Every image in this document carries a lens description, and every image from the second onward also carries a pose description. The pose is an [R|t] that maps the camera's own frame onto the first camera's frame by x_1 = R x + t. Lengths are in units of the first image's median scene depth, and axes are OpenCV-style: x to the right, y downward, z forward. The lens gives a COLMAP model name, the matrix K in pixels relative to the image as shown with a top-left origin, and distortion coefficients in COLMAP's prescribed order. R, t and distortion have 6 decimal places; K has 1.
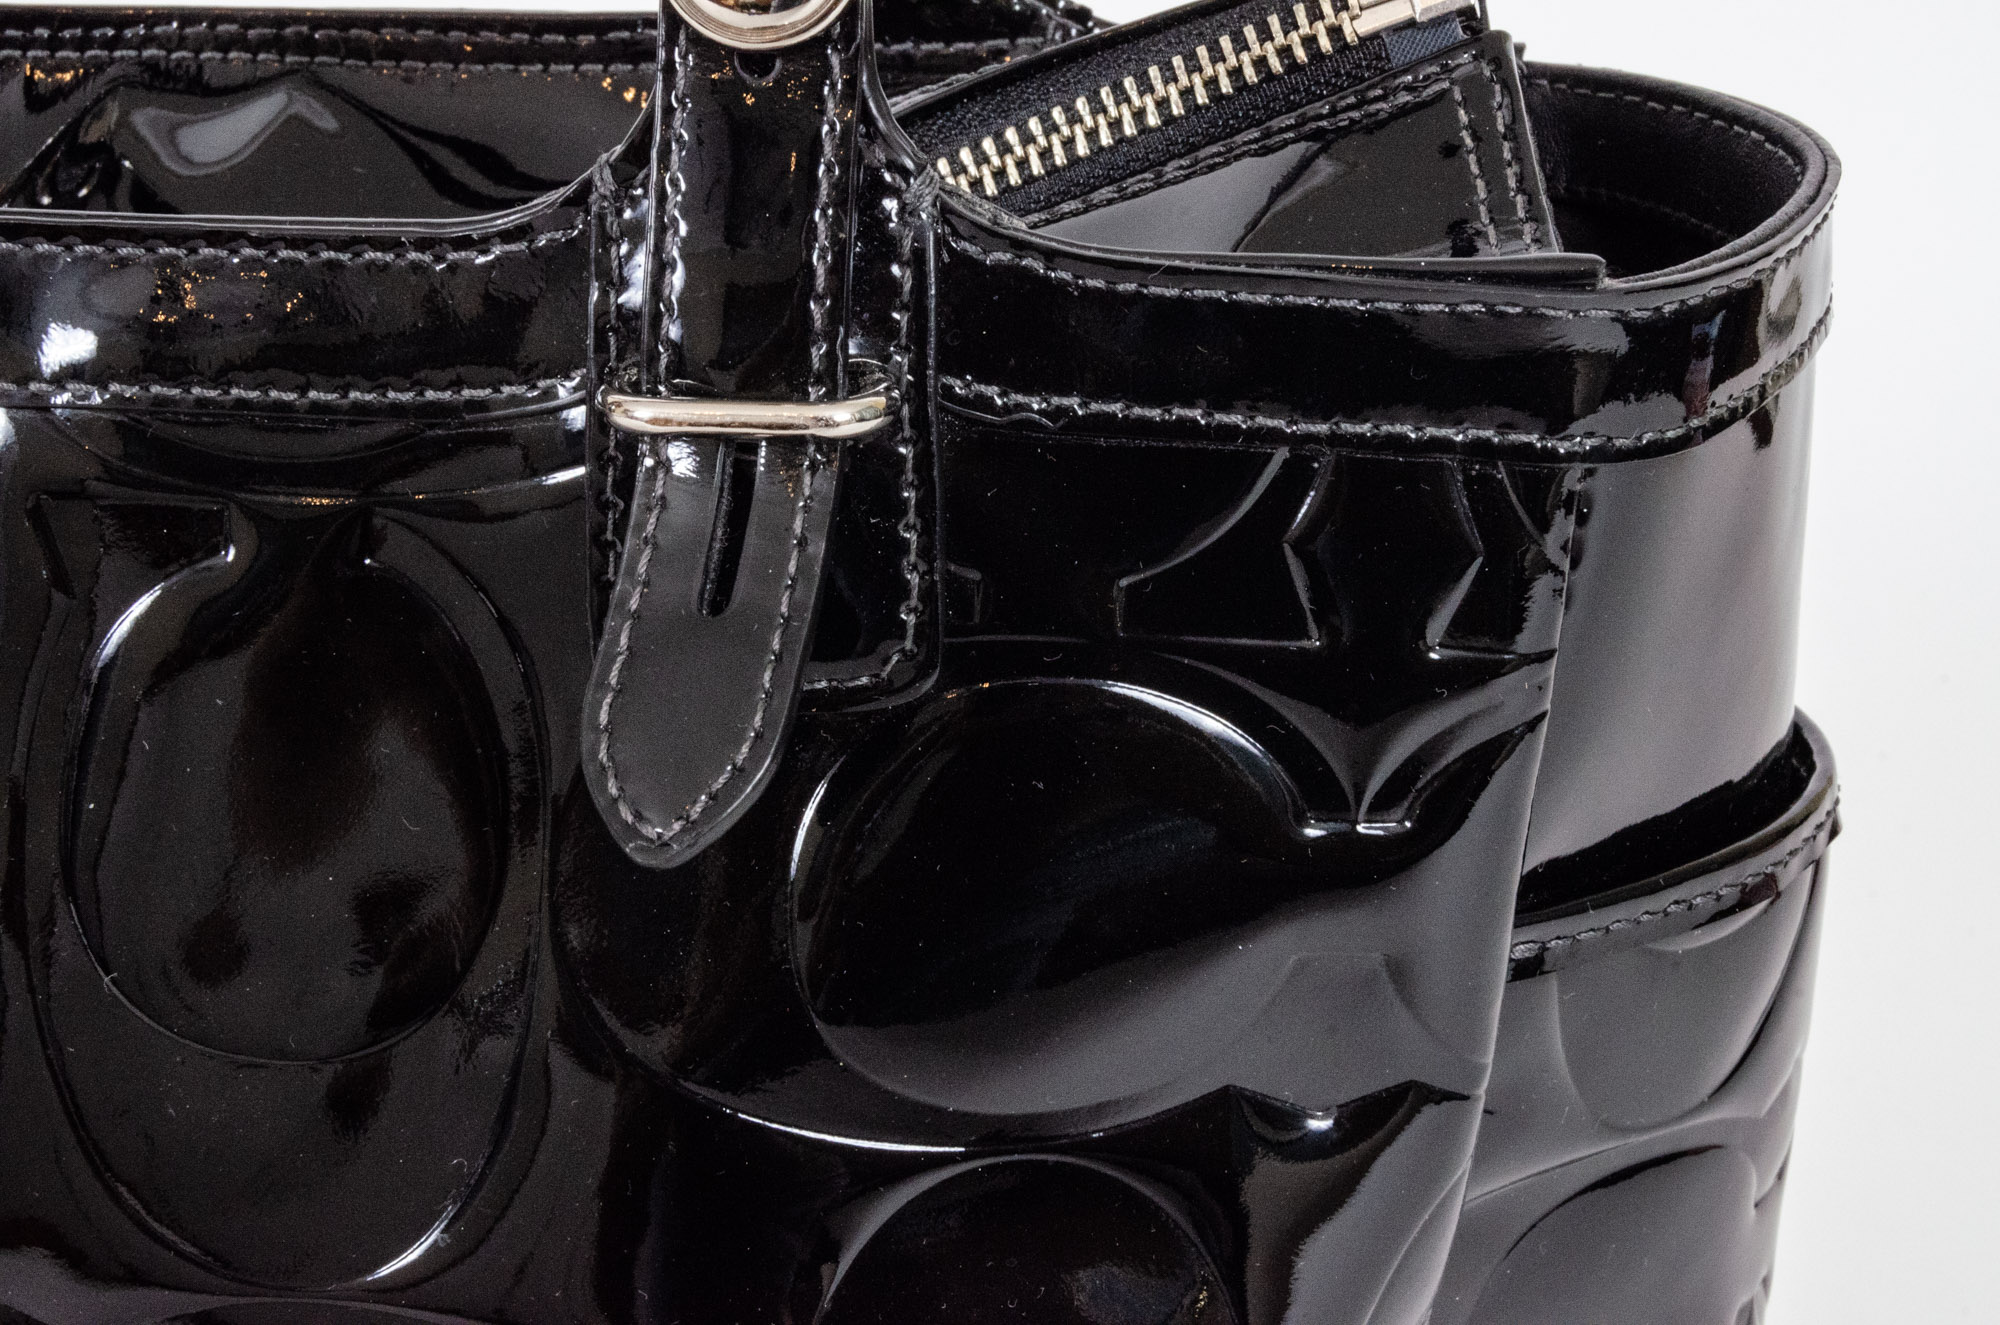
lens RADIAL K [[3346.4, 0, 984.9], [0, 3346.4, 606.9], [0, 0, 1]] dist [-0.051613, 0.000000]
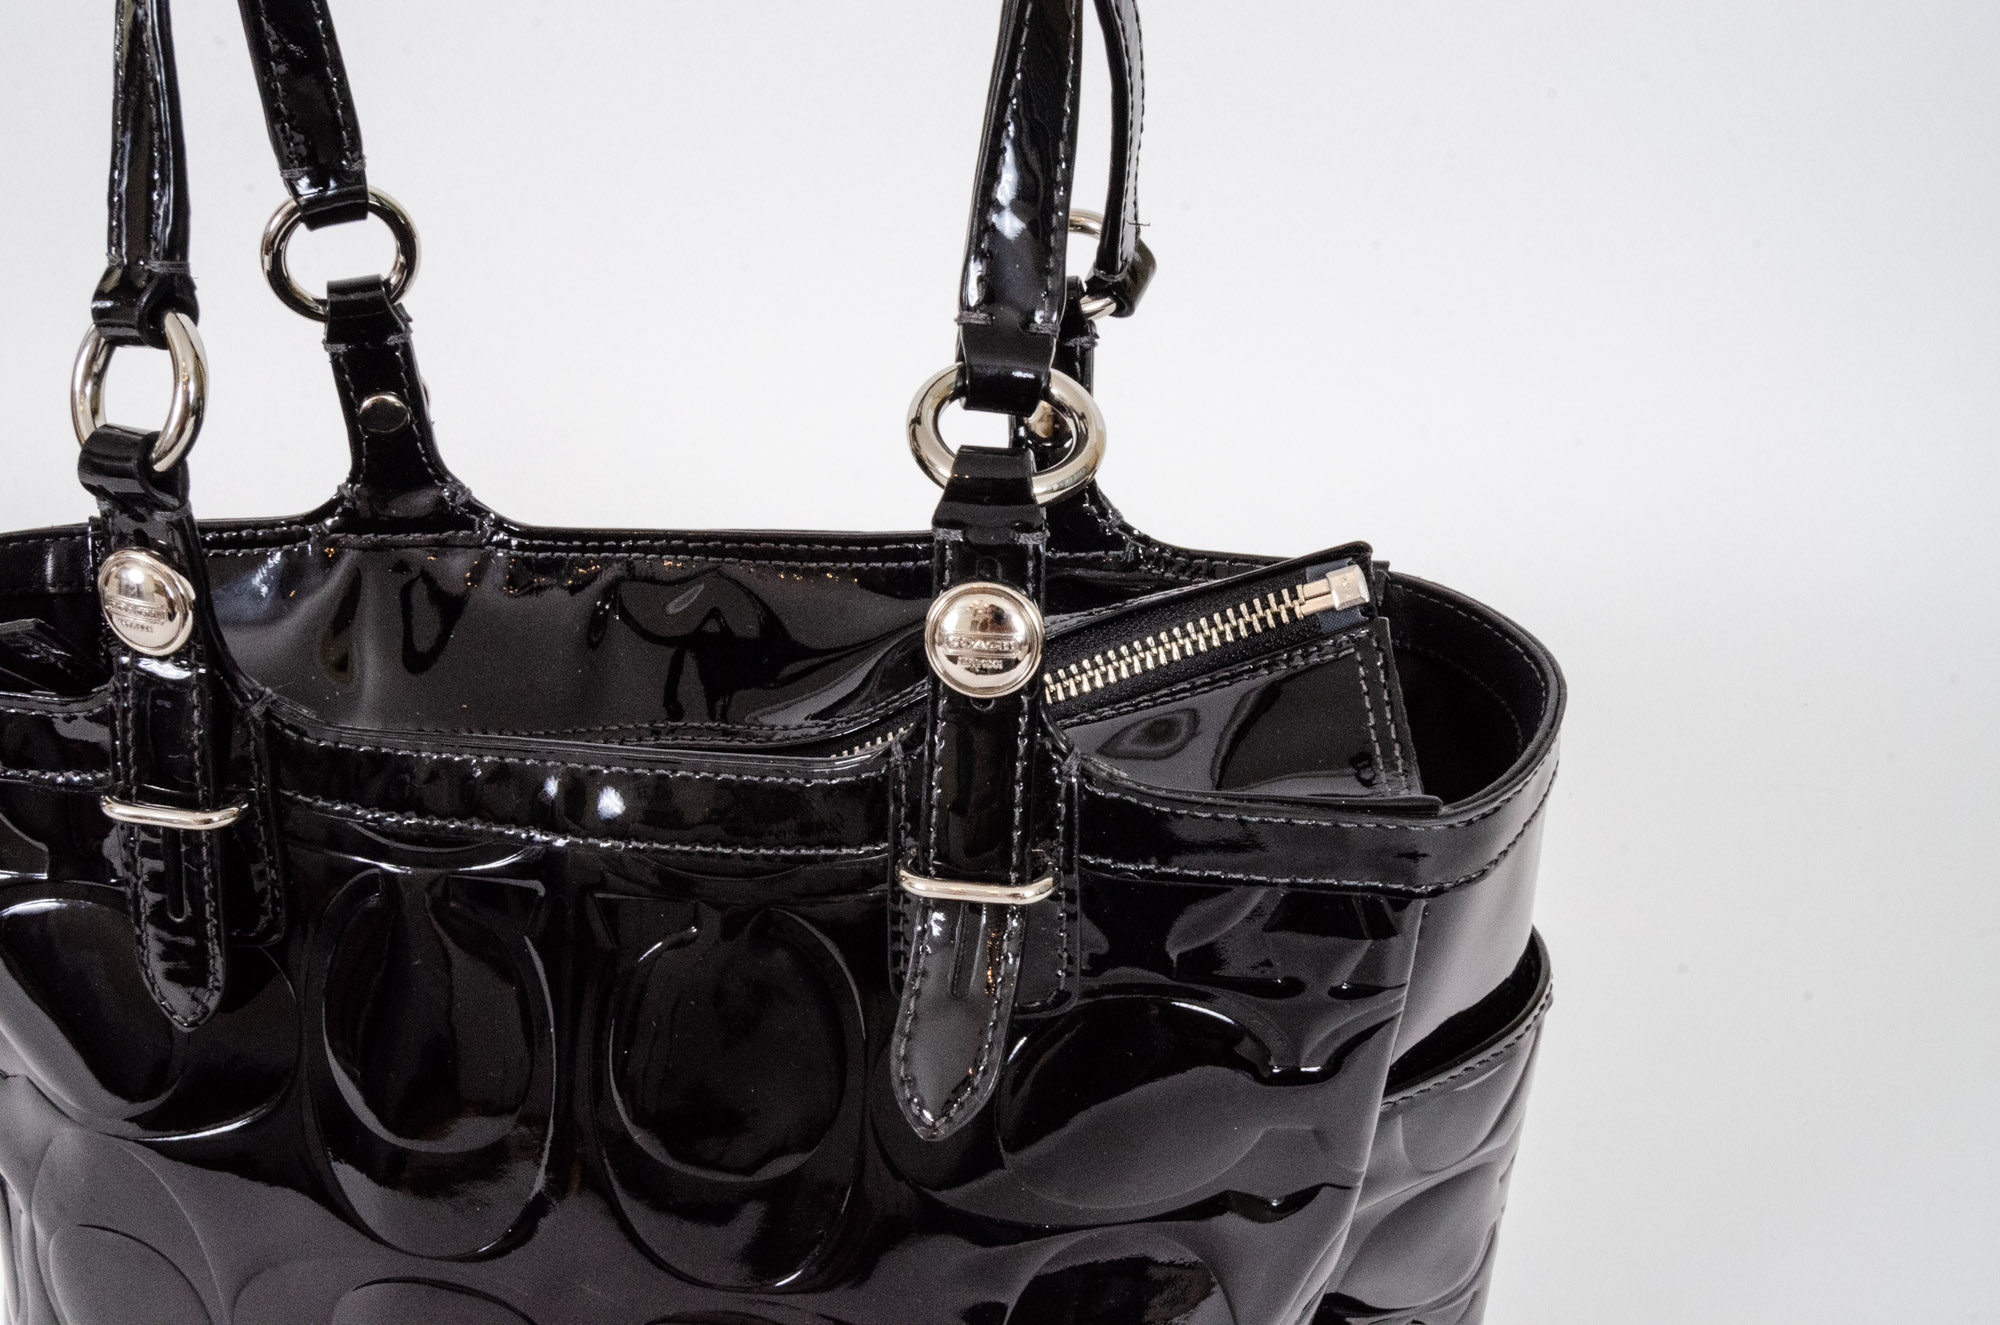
lens RADIAL K [[1826.0, 0, 994.6], [0, 1826.0, 663.7], [0, 0, 1]] dist [-0.081901, 0.000000]
pose [[0.999507, 0.001354, -0.031367, -0.026331], [0.001139, 0.996850, 0.079305, -0.230322], [0.031376, -0.079302, 0.996357, 0.002226]]
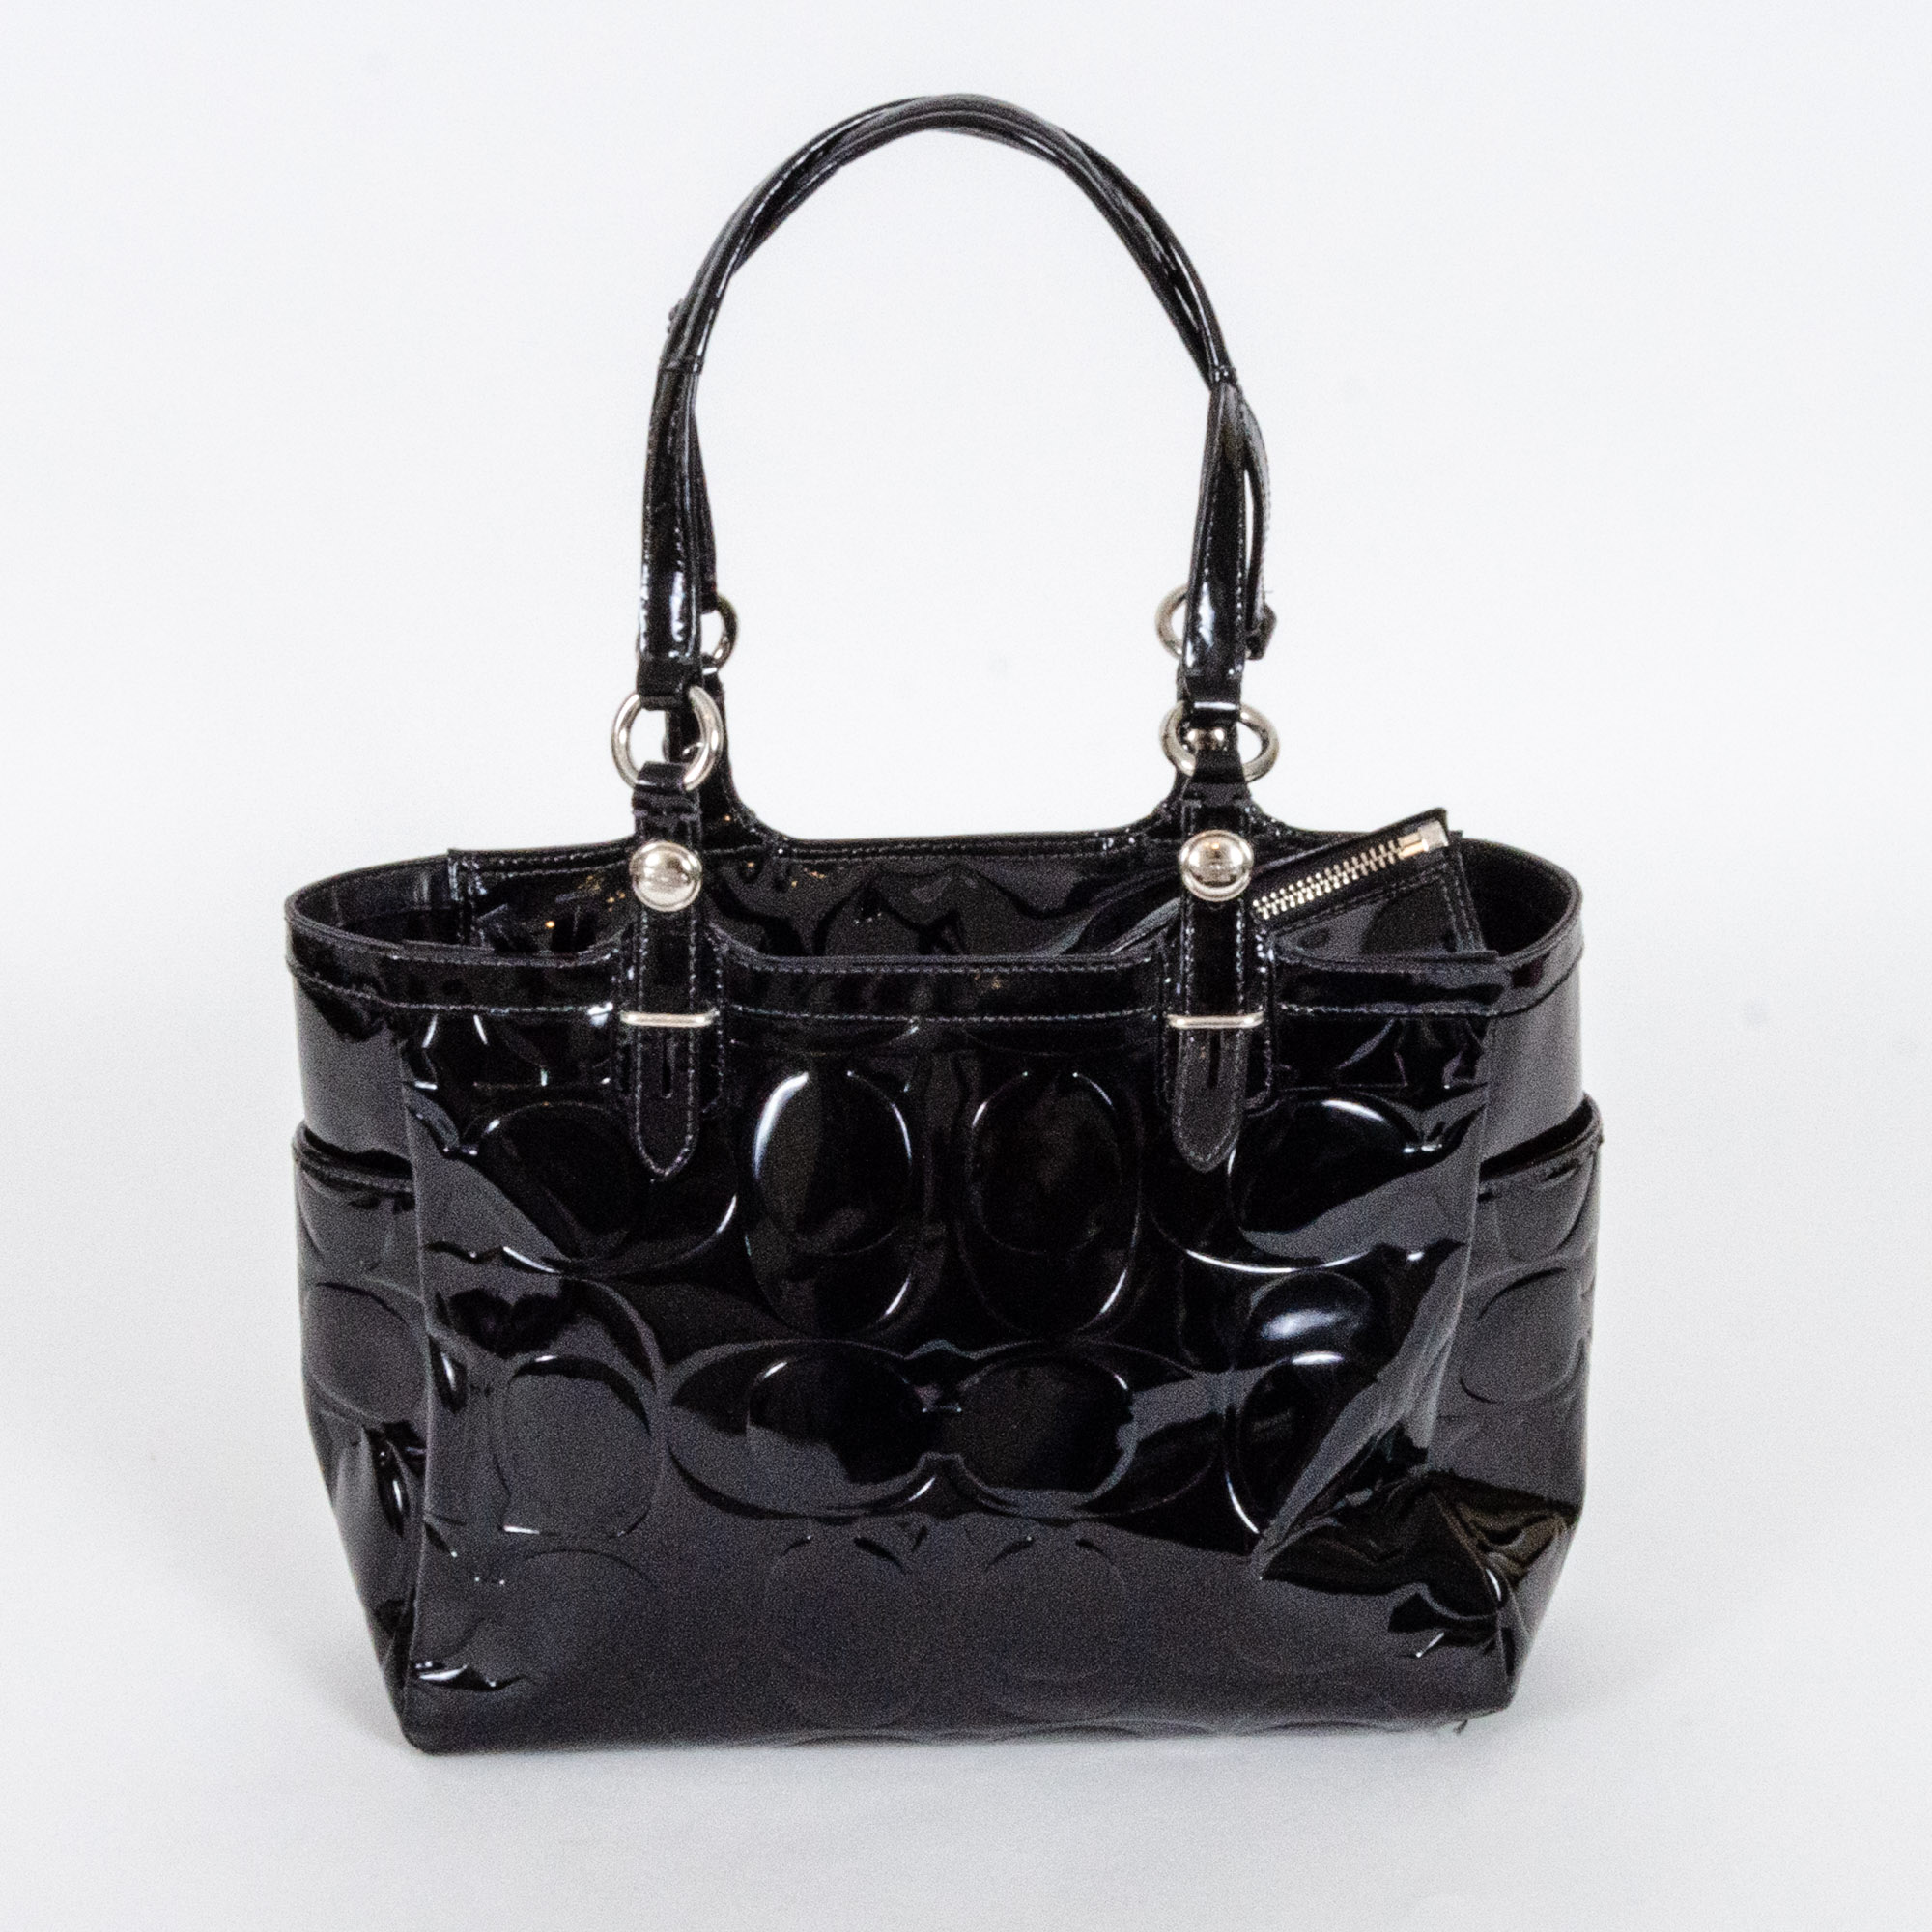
lens RADIAL K [[3601.0, 0, 1026.3], [0, 3601.0, 1013.4], [0, 0, 1]] dist [0.001465, 0.000000]
pose [[0.997635, -0.054241, 0.042228, -0.334073], [0.053865, 0.998498, 0.009992, -0.093058], [-0.042707, -0.007694, 0.999058, -1.963391]]
